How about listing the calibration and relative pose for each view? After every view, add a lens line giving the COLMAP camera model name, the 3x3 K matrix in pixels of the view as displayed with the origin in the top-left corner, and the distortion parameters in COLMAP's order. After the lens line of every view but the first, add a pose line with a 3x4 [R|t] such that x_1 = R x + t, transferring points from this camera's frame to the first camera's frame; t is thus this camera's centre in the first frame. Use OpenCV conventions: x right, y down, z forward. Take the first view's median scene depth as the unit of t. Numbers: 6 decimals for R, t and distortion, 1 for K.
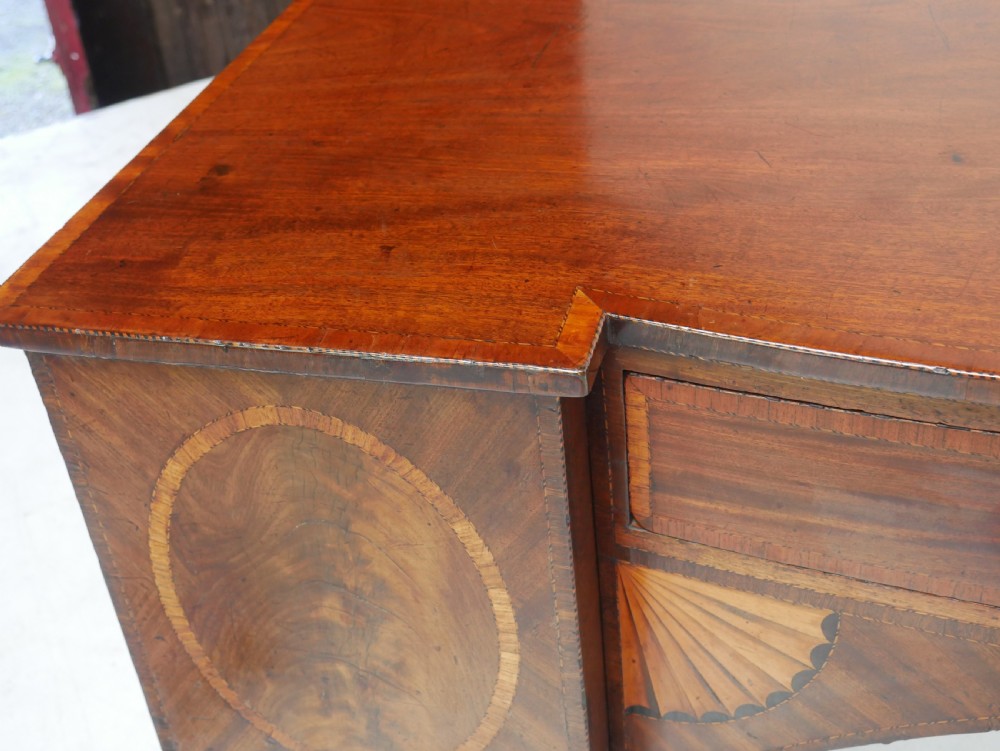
lens RADIAL K [[1368.1, 0, 500.0], [0, 1368.1, 375.5], [0, 0, 1]] dist [0.017886, -0.016400]
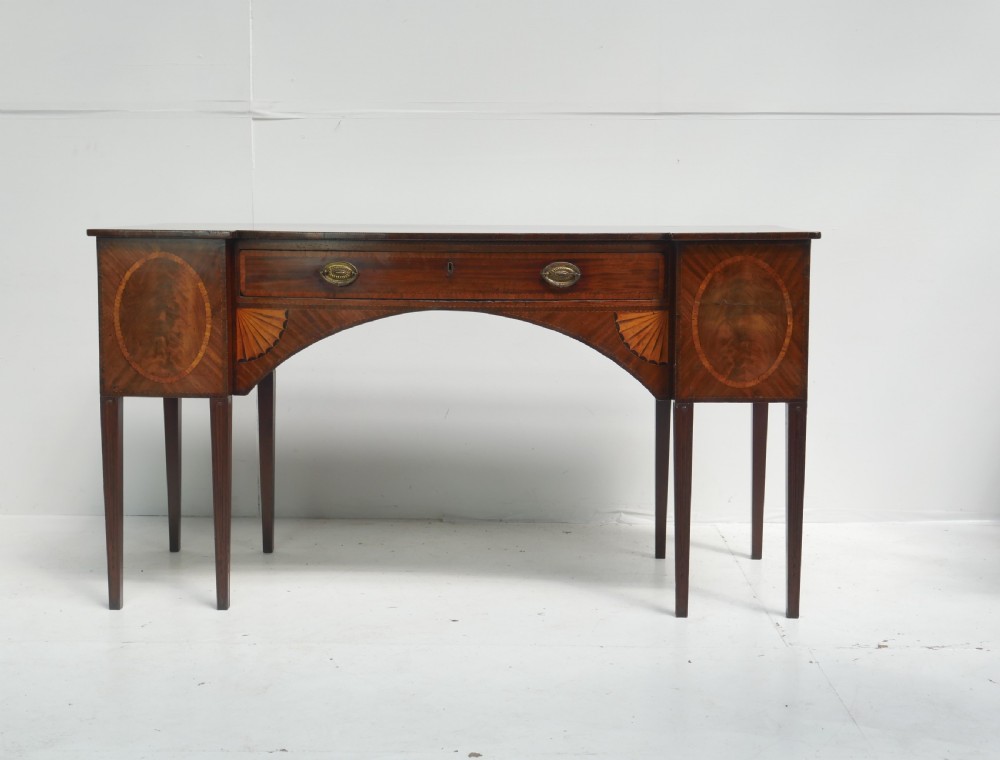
lens RADIAL K [[1403.2, 0, 496.5], [0, 1403.2, 394.3], [0, 0, 1]] dist [0.018539, 0.019319]
pose [[0.970363, 0.071906, 0.230705, -0.109780], [0.047980, 0.878365, -0.475576, 2.391079], [-0.236840, 0.472551, 0.848883, -2.613428]]
